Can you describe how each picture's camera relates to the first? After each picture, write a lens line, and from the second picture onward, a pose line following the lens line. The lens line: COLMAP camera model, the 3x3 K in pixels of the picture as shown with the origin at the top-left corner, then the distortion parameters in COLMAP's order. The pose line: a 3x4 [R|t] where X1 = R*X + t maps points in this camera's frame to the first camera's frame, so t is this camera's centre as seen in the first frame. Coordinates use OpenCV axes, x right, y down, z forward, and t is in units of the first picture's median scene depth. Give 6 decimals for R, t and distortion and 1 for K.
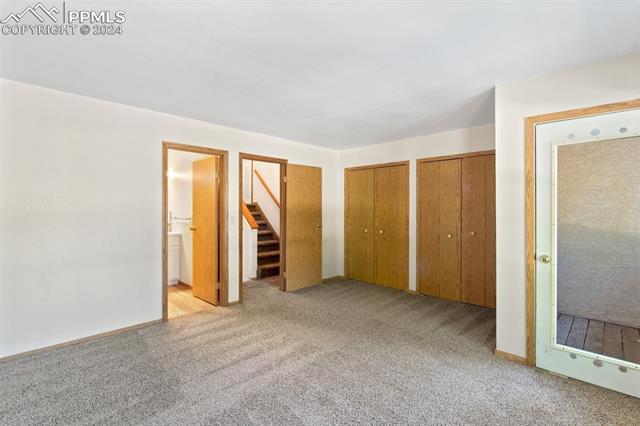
lens RADIAL K [[305.5, 0, 311.7], [0, 305.5, 210.5], [0, 0, 1]] dist [-0.001178, 0.000424]
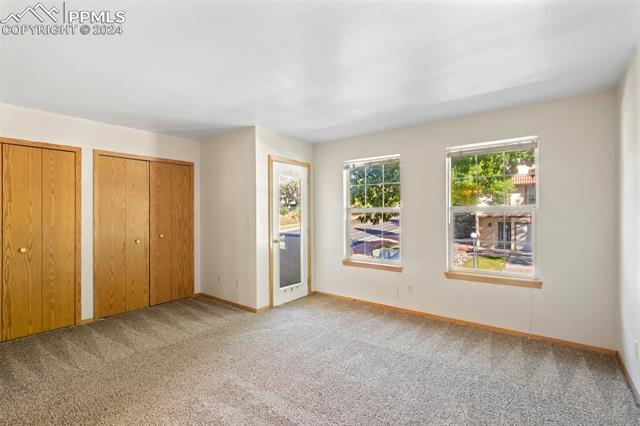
lens RADIAL K [[305.5, 0, 311.7], [0, 305.5, 210.5], [0, 0, 1]] dist [-0.001178, 0.000424]
pose [[-0.137270, 0.003942, 0.990526, -0.573255], [0.007893, 0.999965, -0.002886, -0.004047], [-0.990502, 0.007422, -0.137297, 0.619275]]
